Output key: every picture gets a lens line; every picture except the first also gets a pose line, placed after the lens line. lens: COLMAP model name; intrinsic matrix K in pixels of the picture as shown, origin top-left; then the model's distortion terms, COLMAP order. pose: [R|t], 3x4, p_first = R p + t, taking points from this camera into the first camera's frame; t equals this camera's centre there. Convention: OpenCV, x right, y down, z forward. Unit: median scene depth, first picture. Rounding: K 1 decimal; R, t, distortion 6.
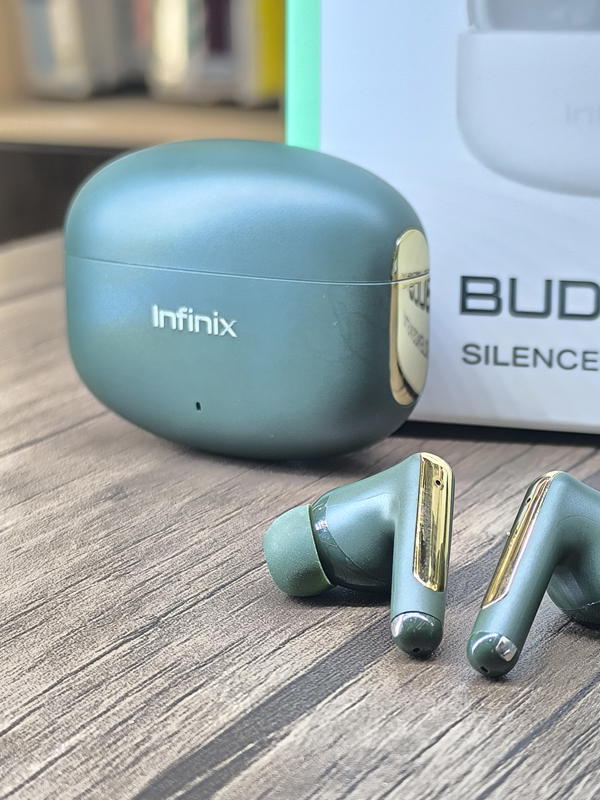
lens RADIAL K [[2004.4, 0, 306.5], [0, 2004.4, 432.2], [0, 0, 1]] dist [0.179863, 0.000000]
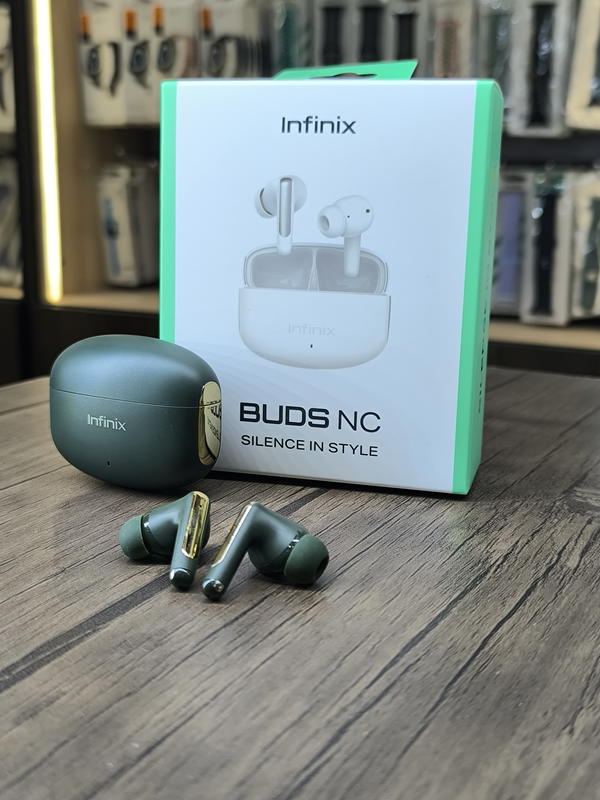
lens RADIAL K [[1063.1, 0, 317.6], [0, 1063.1, 397.4], [0, 0, 1]] dist [0.004842, 0.000000]
pose [[0.998955, 0.022270, 0.039916, 0.133862], [-0.019987, 0.998190, -0.056716, -0.026407], [-0.041107, 0.055859, 0.997592, -0.120256]]
